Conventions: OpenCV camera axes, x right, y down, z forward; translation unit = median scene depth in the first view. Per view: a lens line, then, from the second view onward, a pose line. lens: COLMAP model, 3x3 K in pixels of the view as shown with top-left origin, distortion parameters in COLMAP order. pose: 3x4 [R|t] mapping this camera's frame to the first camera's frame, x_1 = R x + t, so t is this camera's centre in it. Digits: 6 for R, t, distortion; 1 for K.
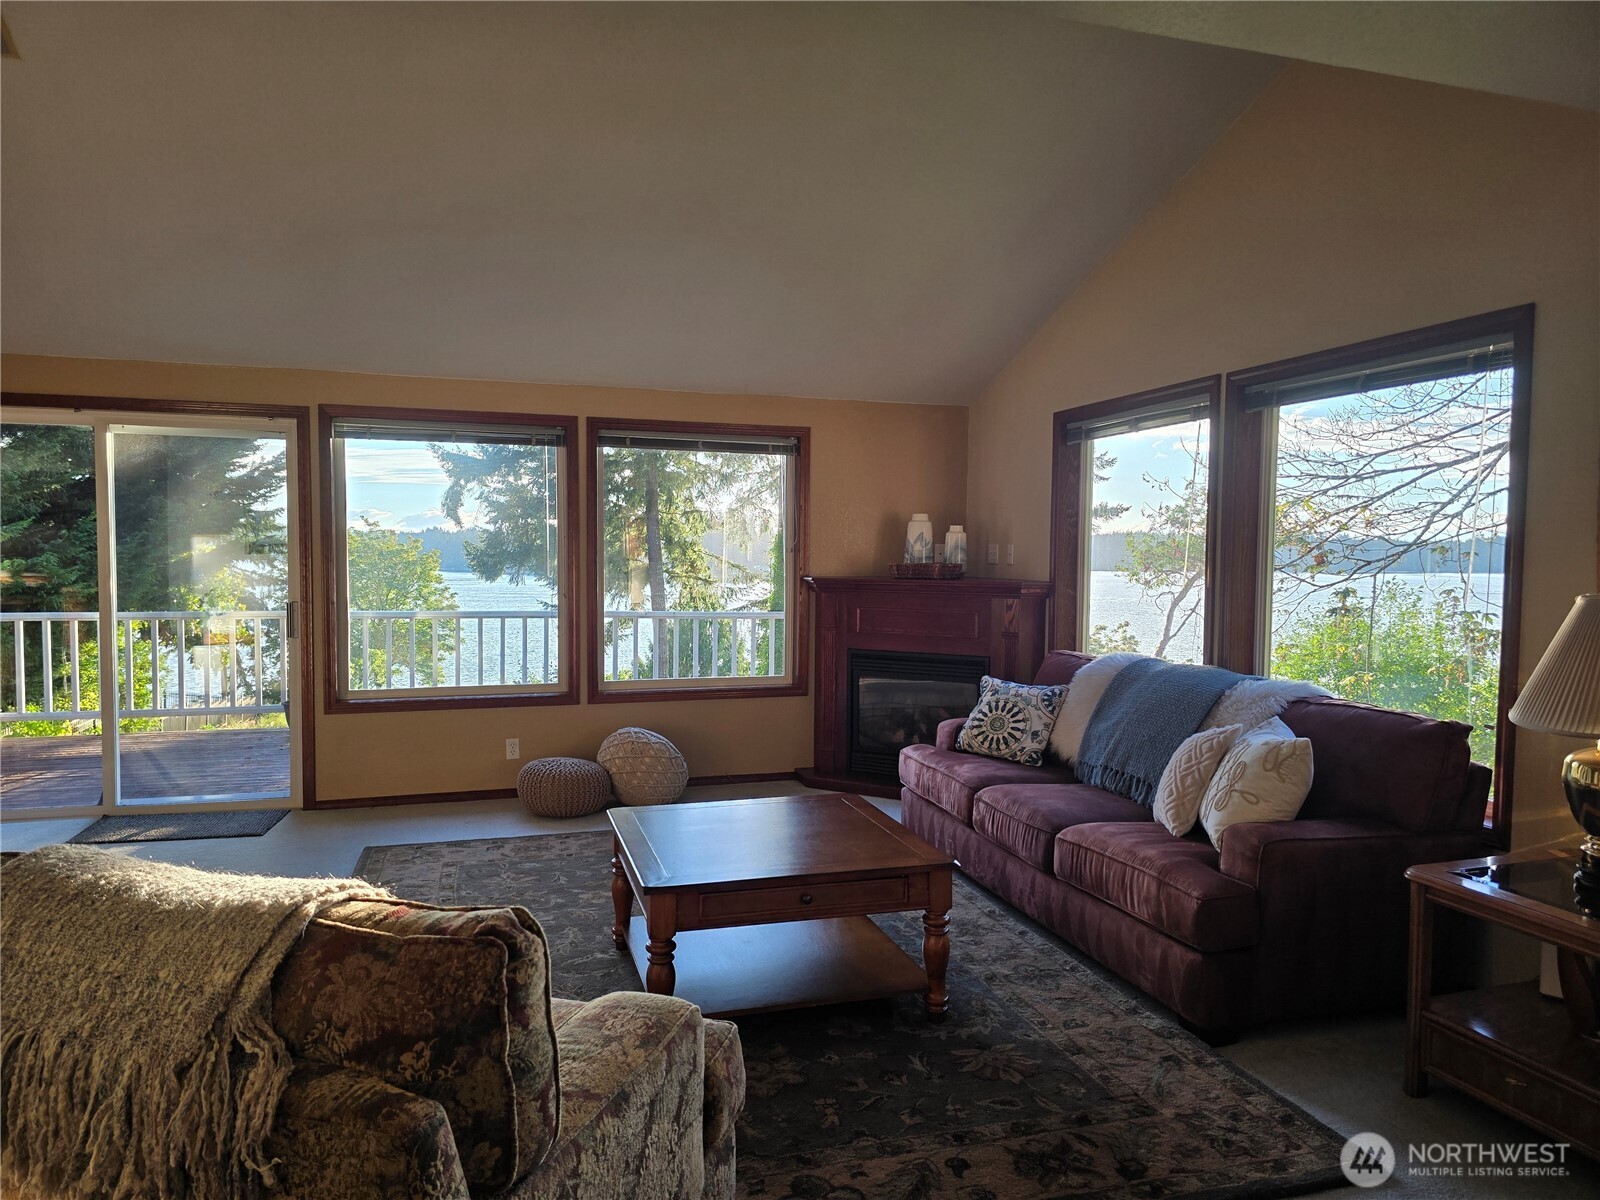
lens RADIAL K [[1059.9, 0, 800.0], [0, 1059.9, 600.0], [0, 0, 1]] dist [0.090563, -0.091294]
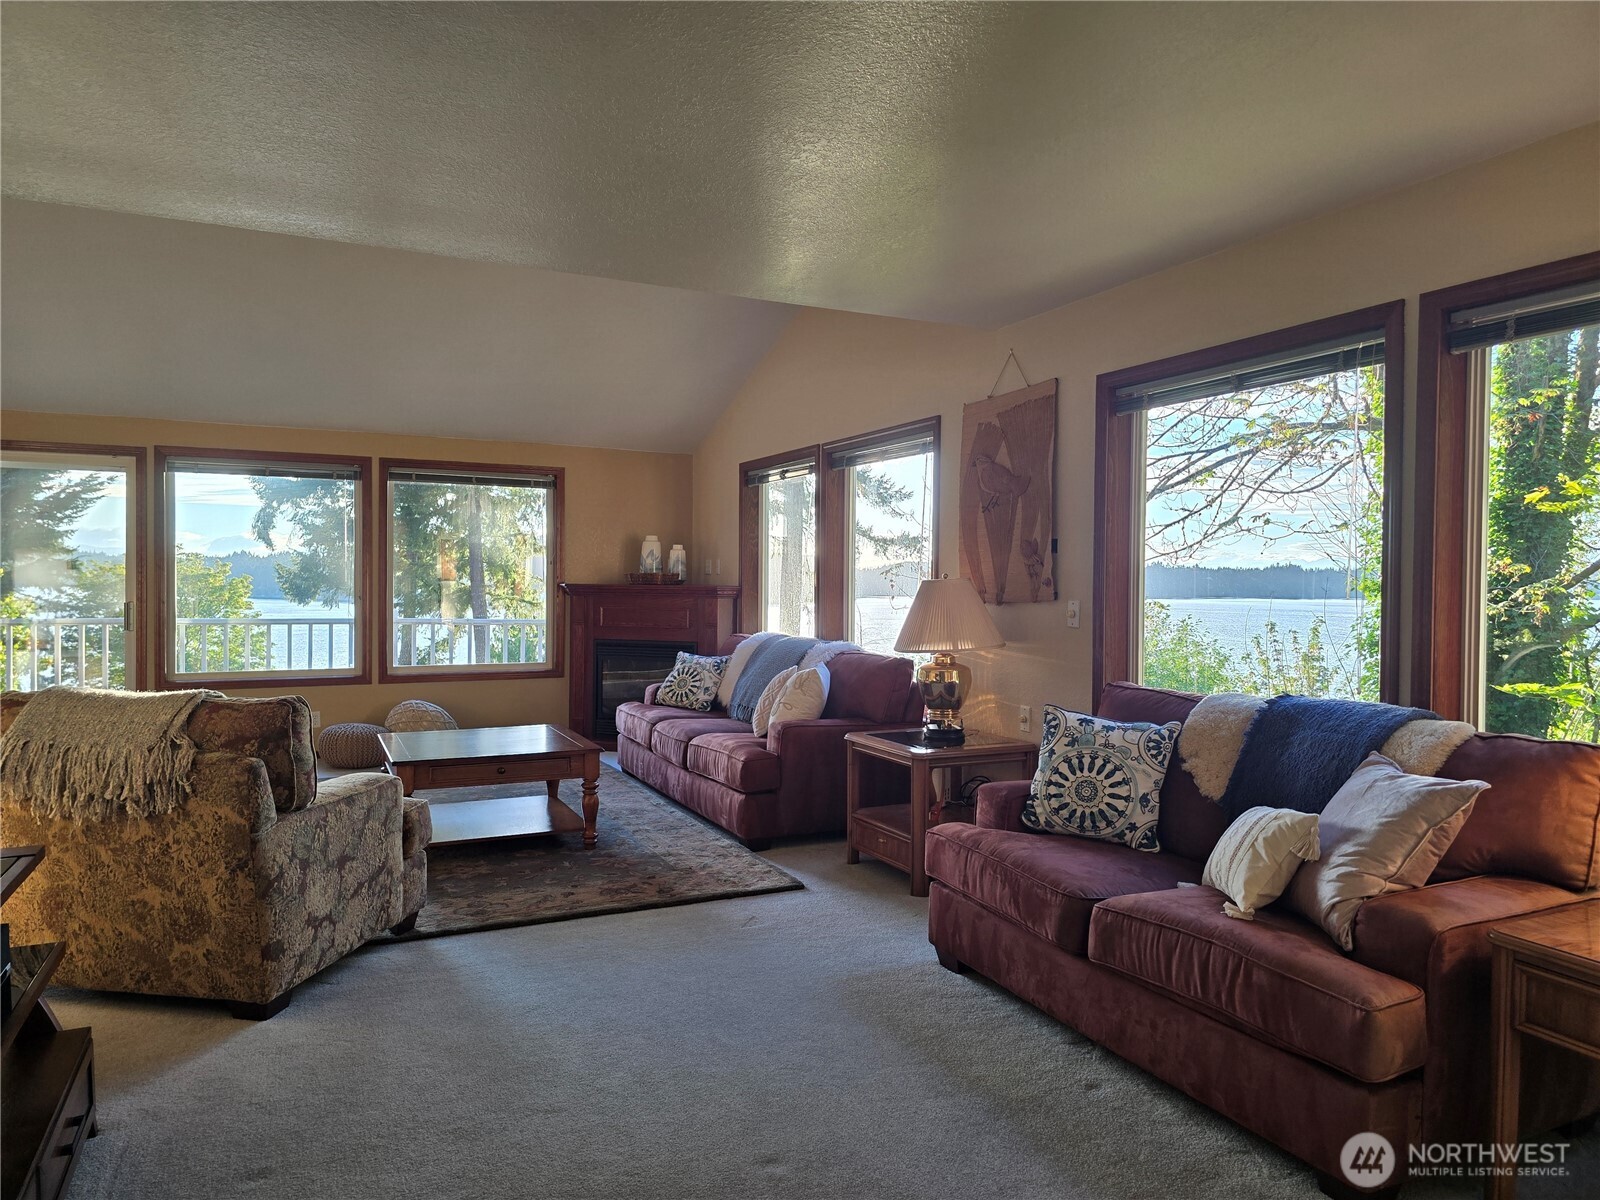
lens RADIAL K [[1073.2, 0, 808.1], [0, 1073.2, 585.5], [0, 0, 1]] dist [0.097180, -0.107378]
pose [[0.988867, -0.000396, 0.148801, 0.118737], [0.006135, 0.999255, -0.038111, 0.035958], [-0.148675, 0.038600, 0.988132, -0.373958]]
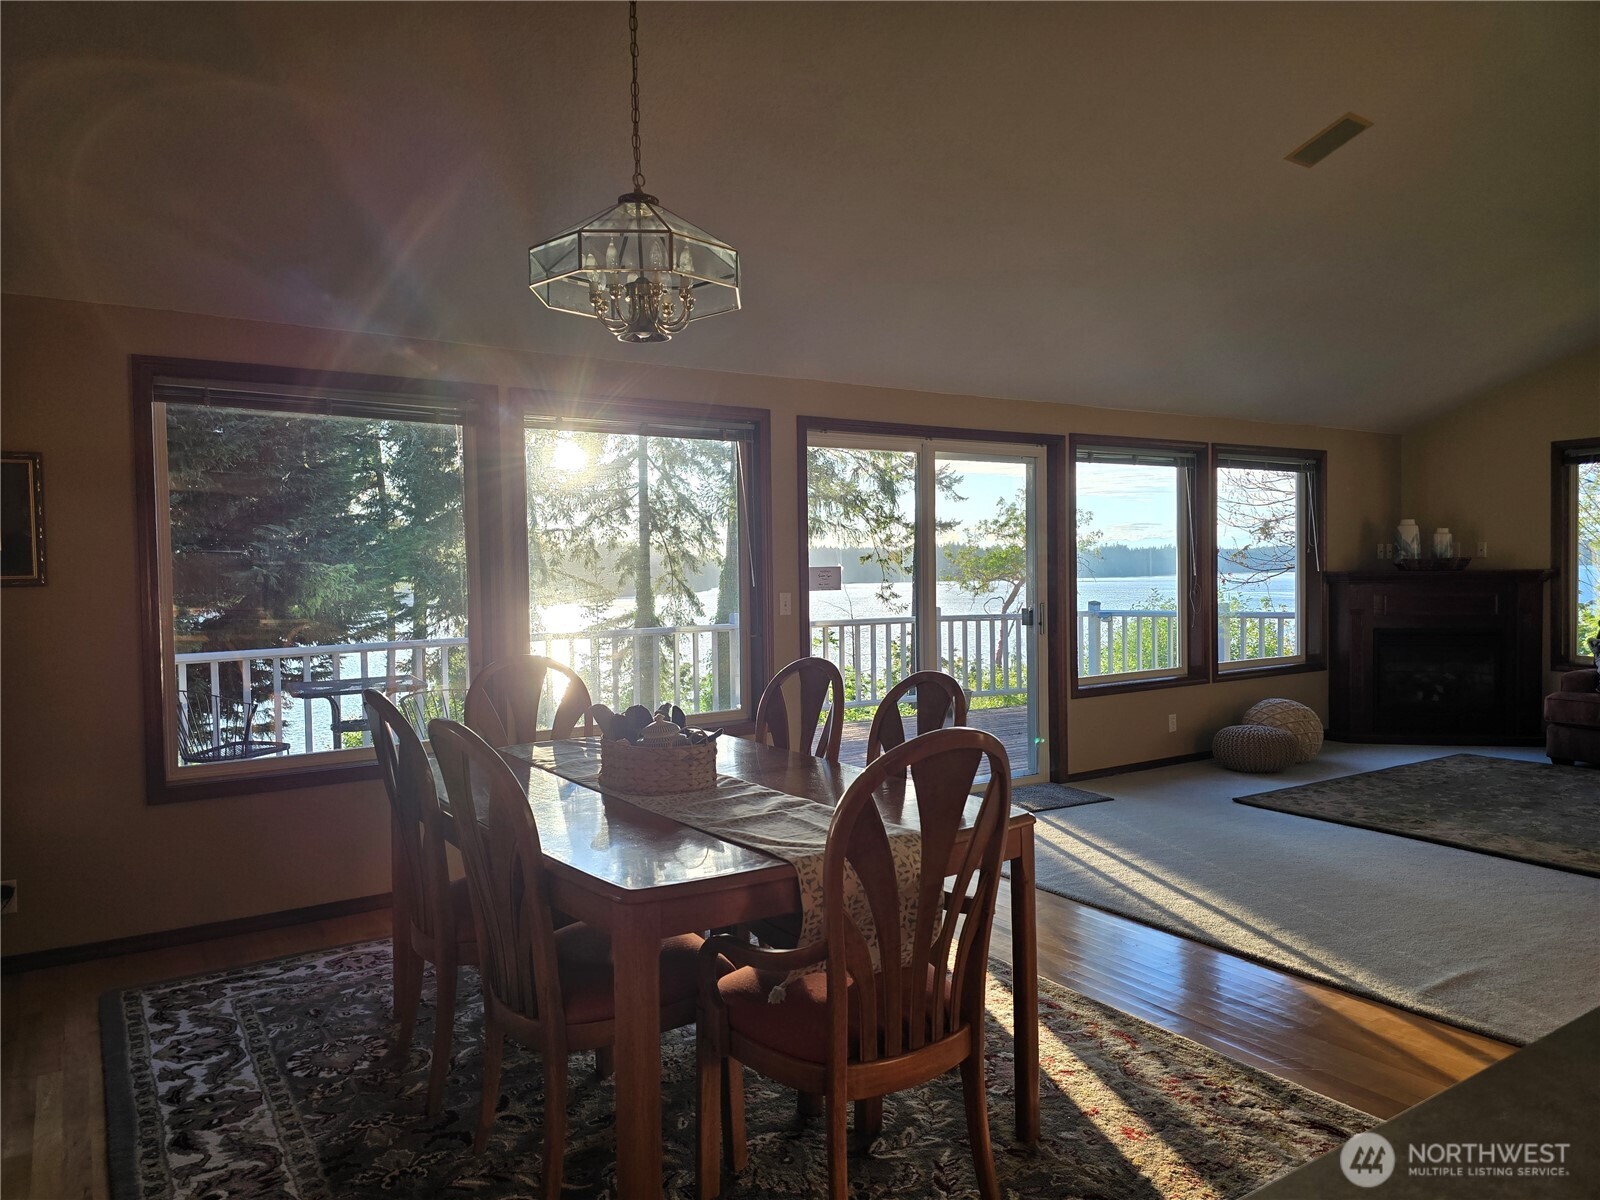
lens RADIAL K [[1073.2, 0, 808.1], [0, 1073.2, 585.5], [0, 0, 1]] dist [0.097180, -0.107378]
pose [[0.958604, -0.032364, 0.282898, -1.040829], [0.041212, 0.998828, -0.025380, 0.000619], [-0.281745, 0.035988, 0.958814, -0.038177]]
